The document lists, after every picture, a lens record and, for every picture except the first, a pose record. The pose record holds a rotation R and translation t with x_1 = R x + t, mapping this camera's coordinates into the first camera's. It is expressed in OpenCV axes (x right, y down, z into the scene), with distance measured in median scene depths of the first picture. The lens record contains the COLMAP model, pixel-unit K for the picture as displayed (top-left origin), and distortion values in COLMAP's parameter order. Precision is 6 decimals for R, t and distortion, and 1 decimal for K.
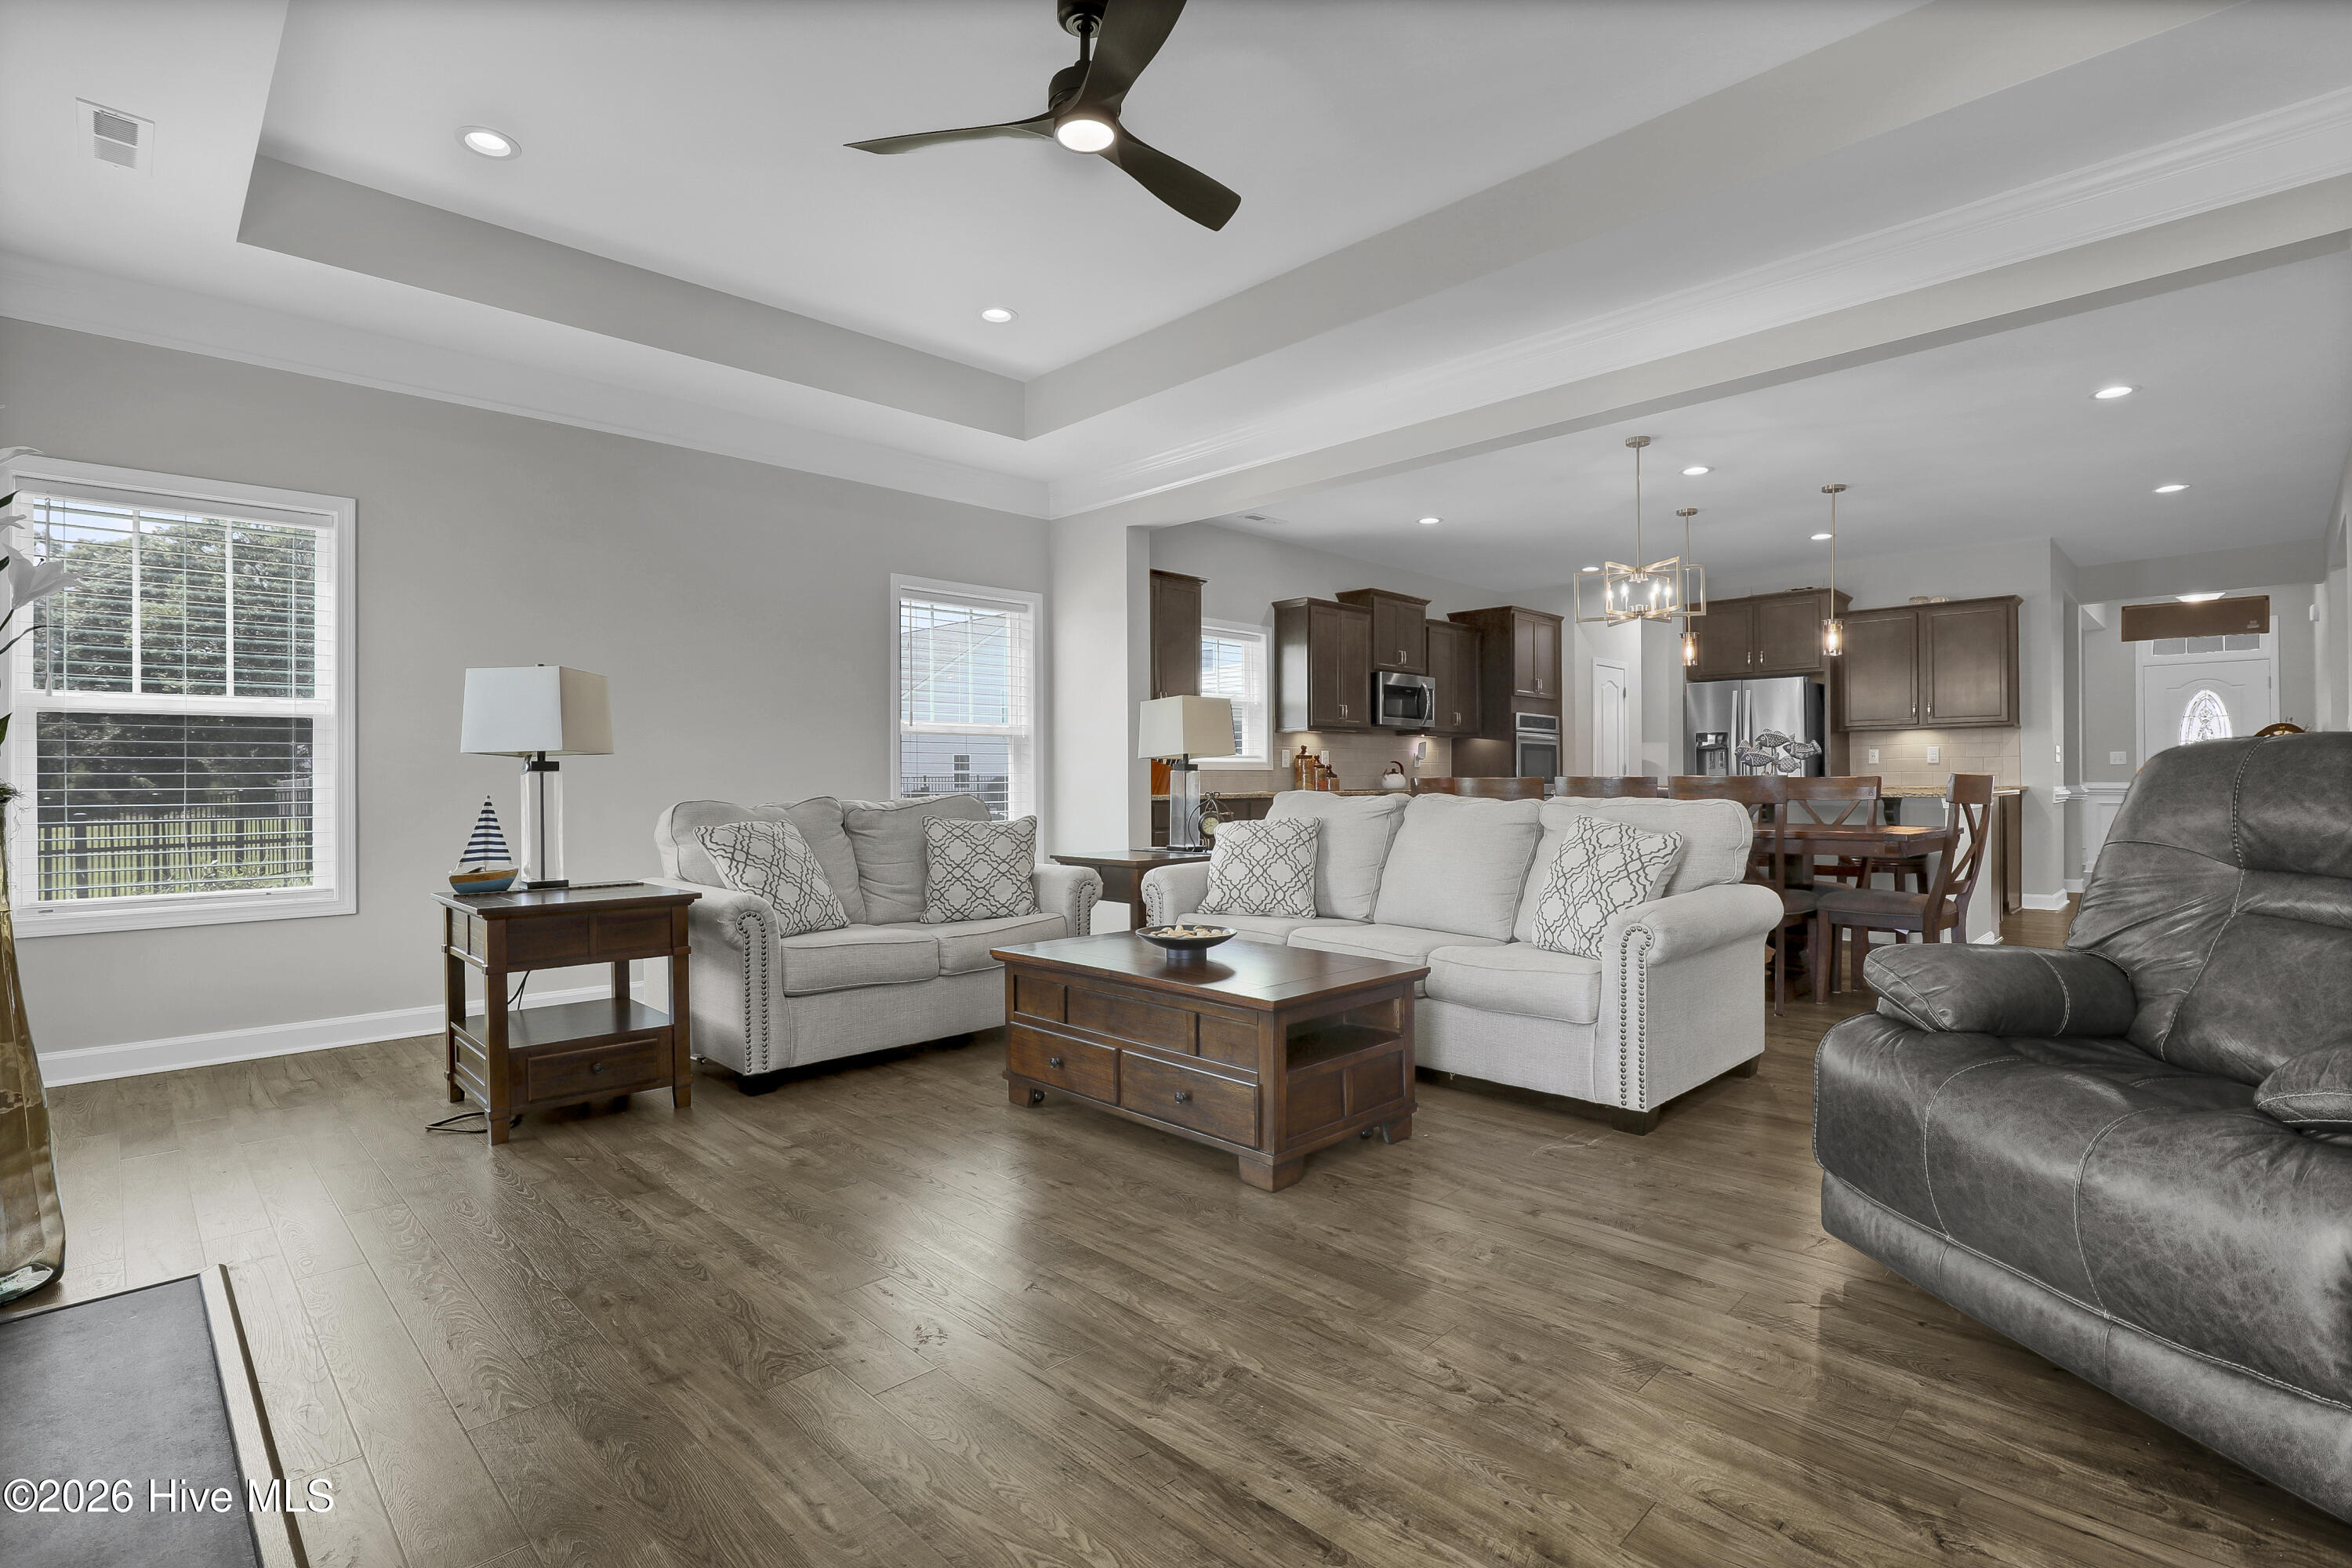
lens RADIAL K [[1112.0, 0, 1194.6], [0, 1112.0, 779.4], [0, 0, 1]] dist [-0.010220, 0.001327]
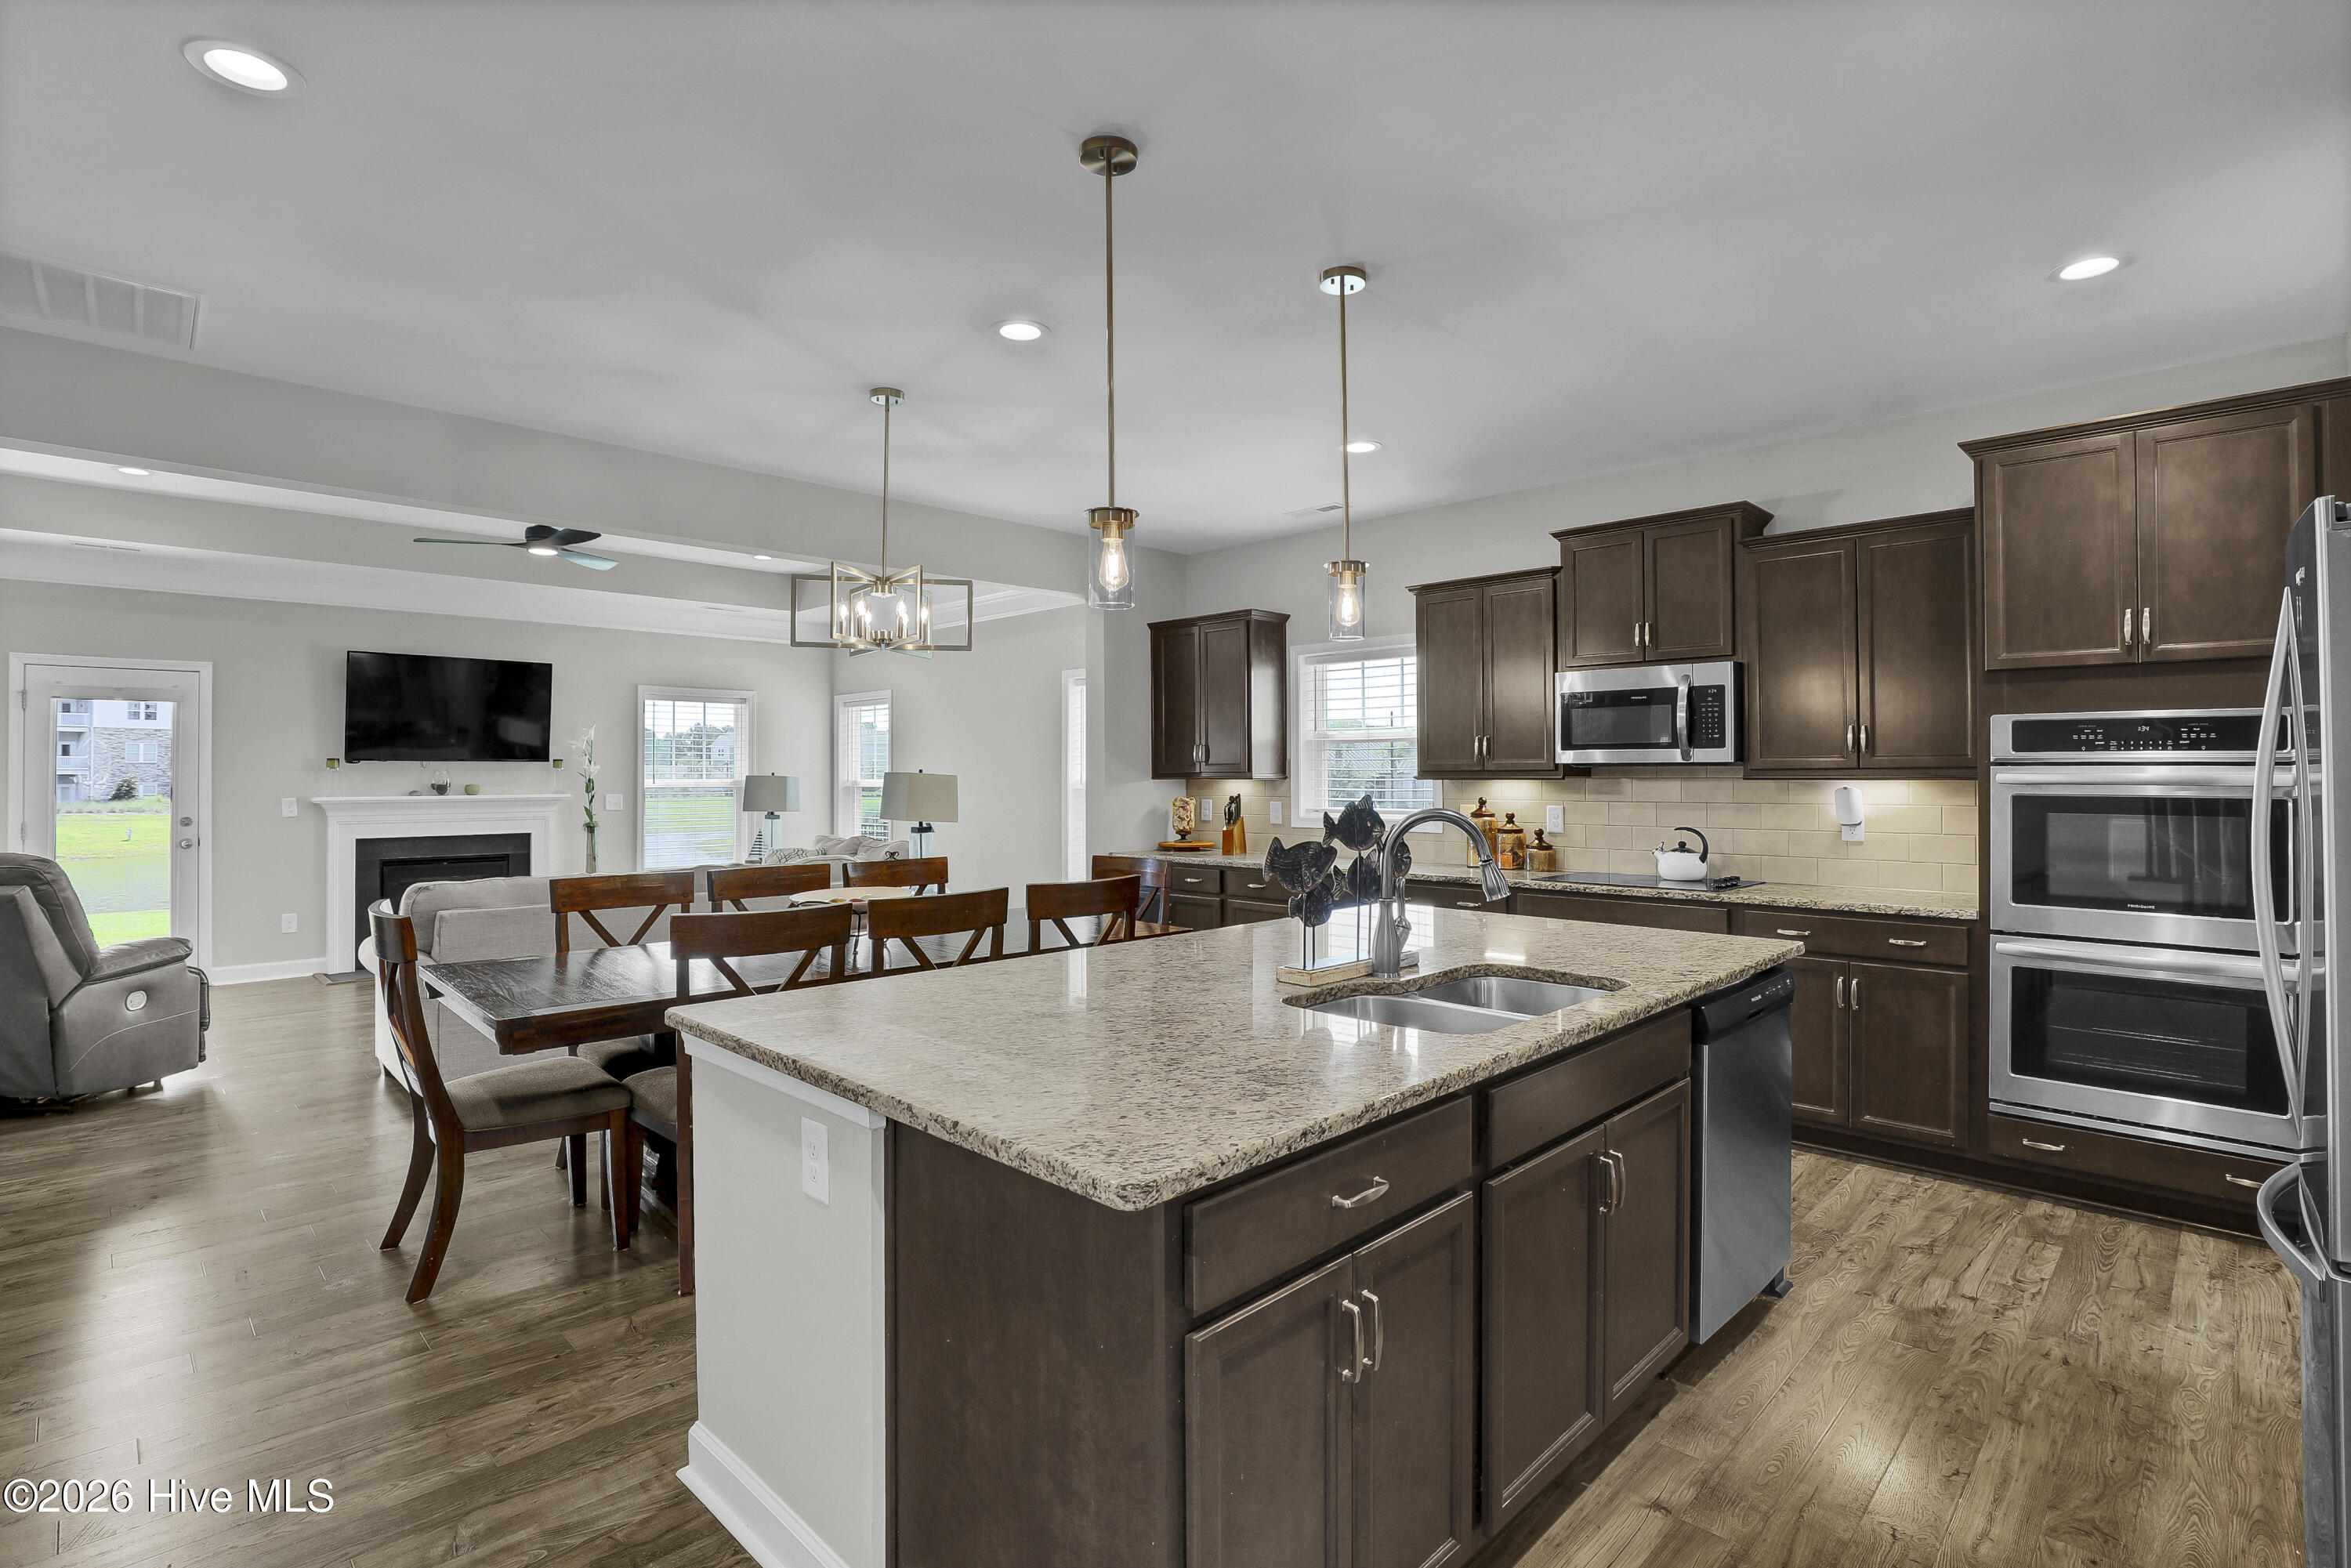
lens RADIAL K [[1111.5, 0, 1201.4], [0, 1111.5, 772.0], [0, 0, 1]] dist [-0.010220, 0.001327]
pose [[0.014113, 0.002407, -0.999898, 0.726987], [0.001750, 0.999996, 0.002432, -0.045939], [0.999899, -0.001784, 0.014109, 0.789058]]
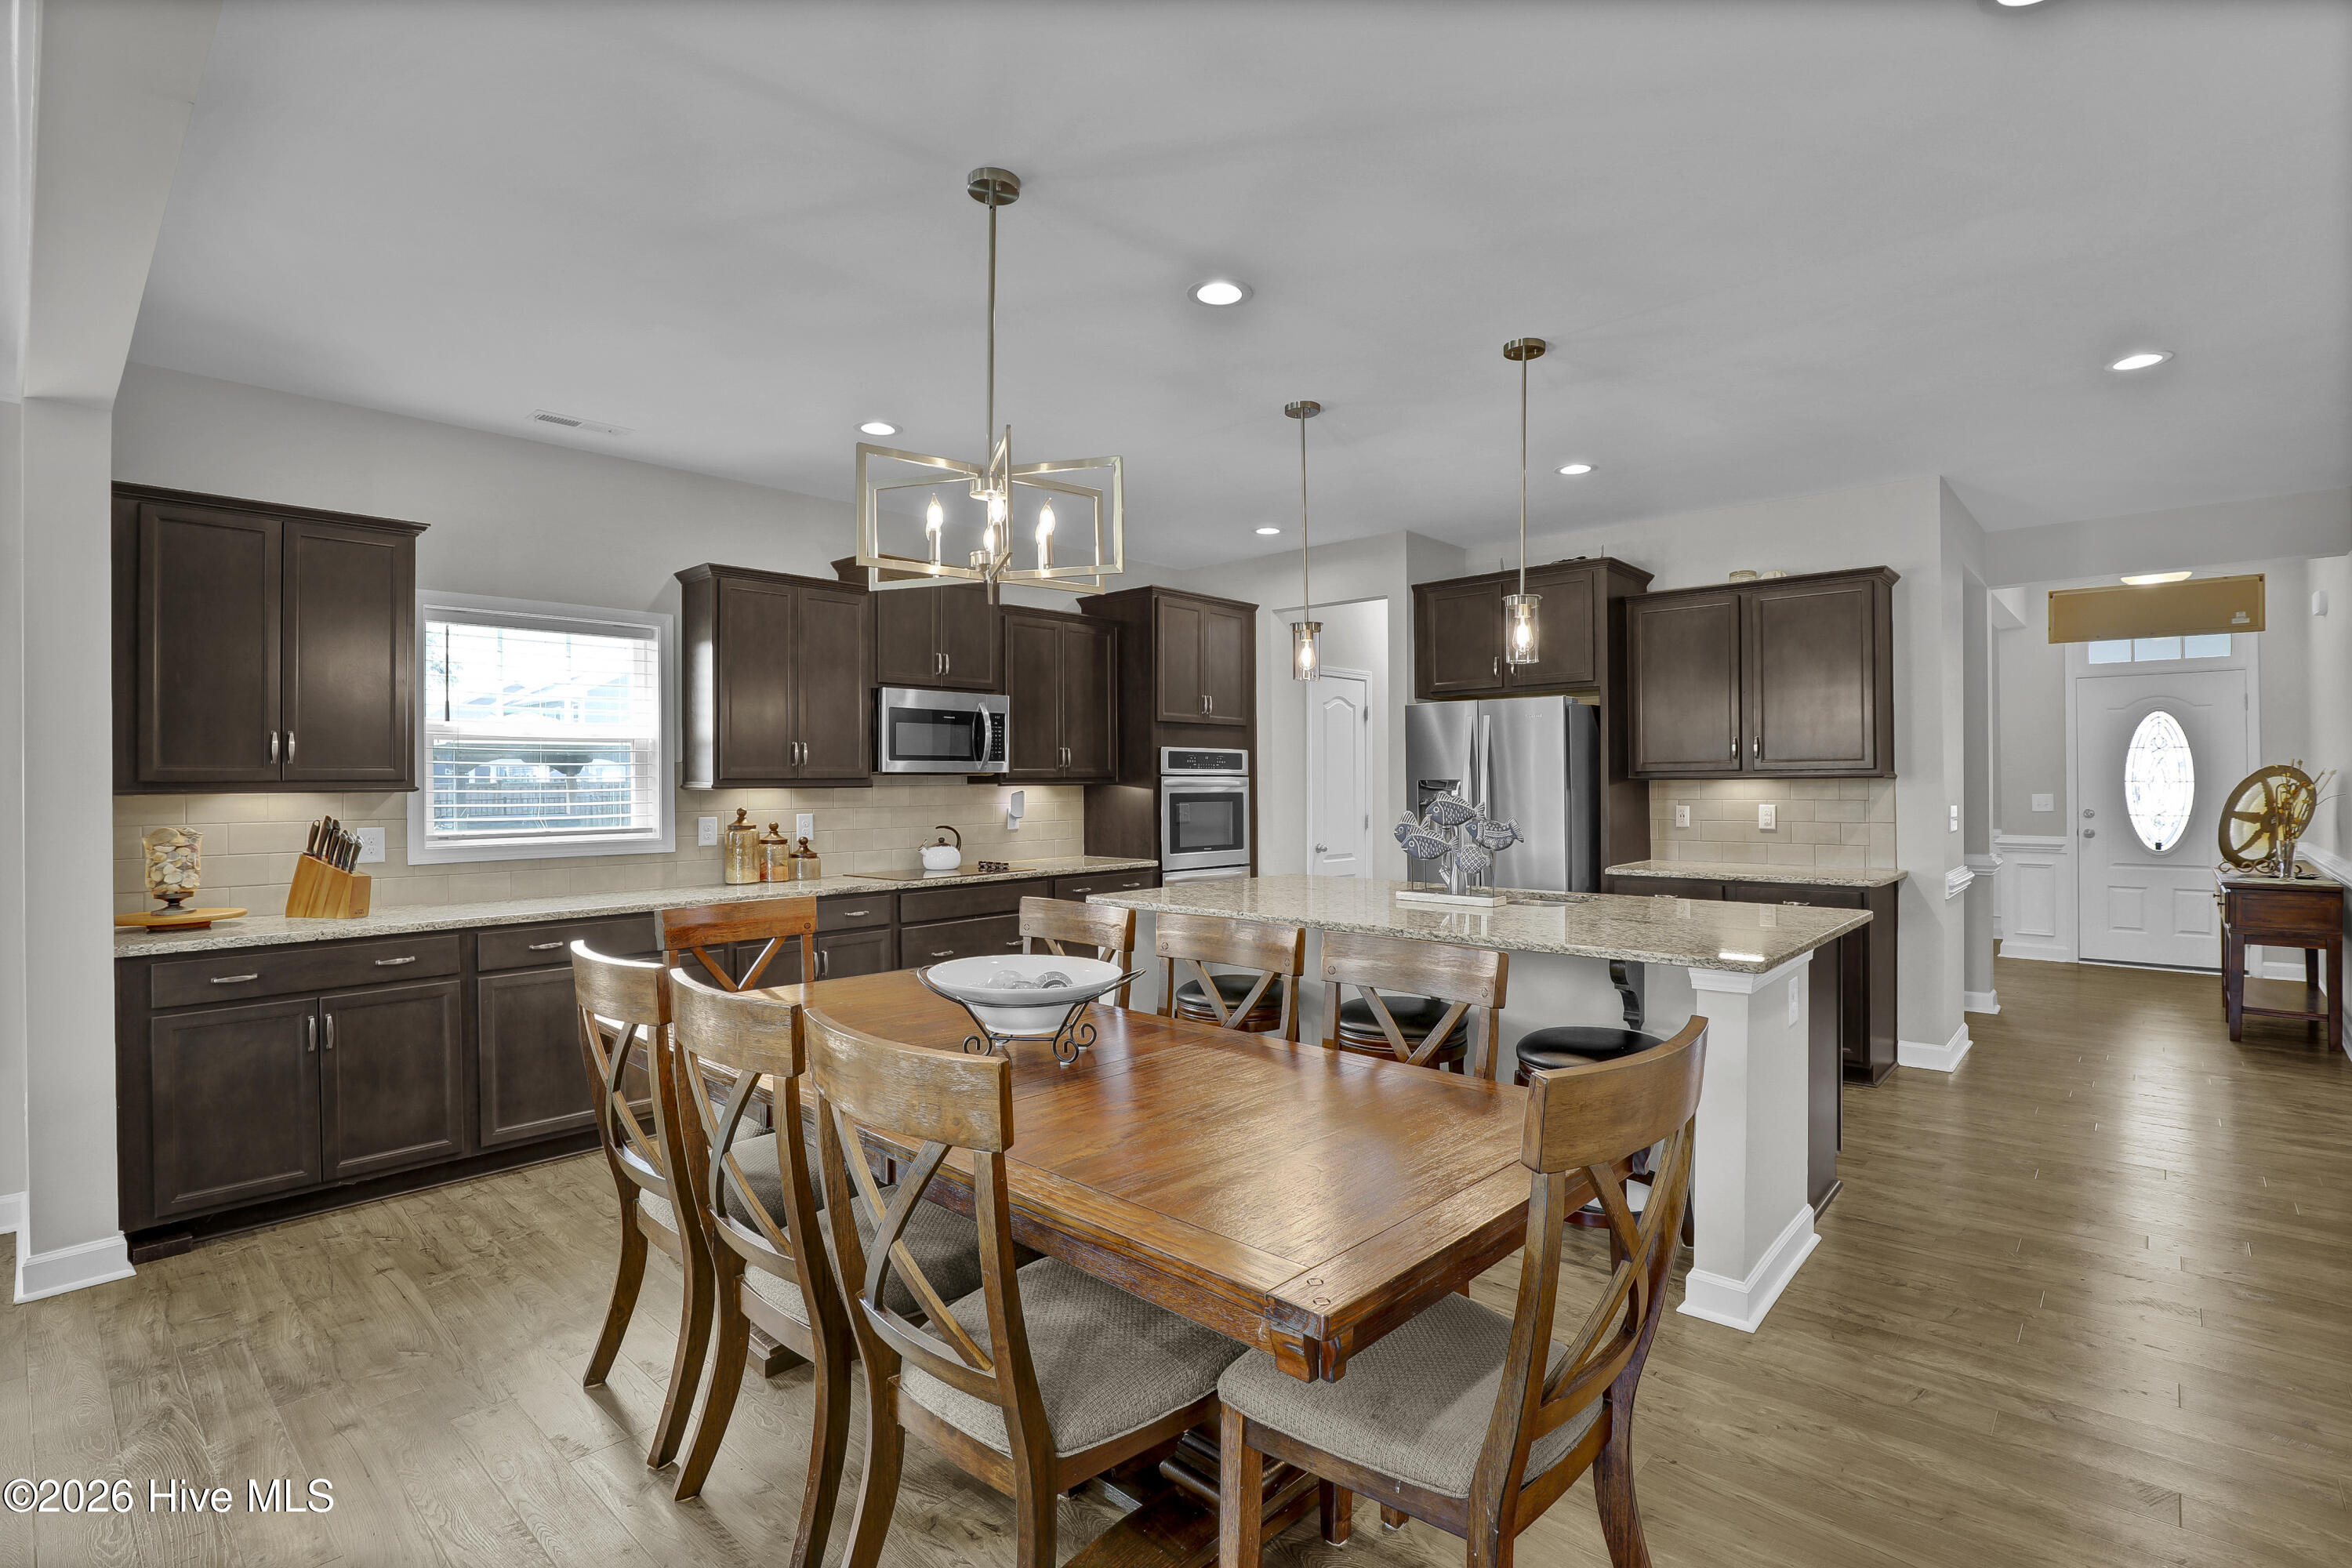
lens RADIAL K [[1112.0, 0, 1183.9], [0, 1112.0, 780.6], [0, 0, 1]] dist [-0.010220, 0.001327]
pose [[0.999240, -0.001075, 0.038953, 0.303024], [0.001150, 0.999998, -0.001907, -0.042489], [-0.038951, 0.001950, 0.999239, 0.367813]]
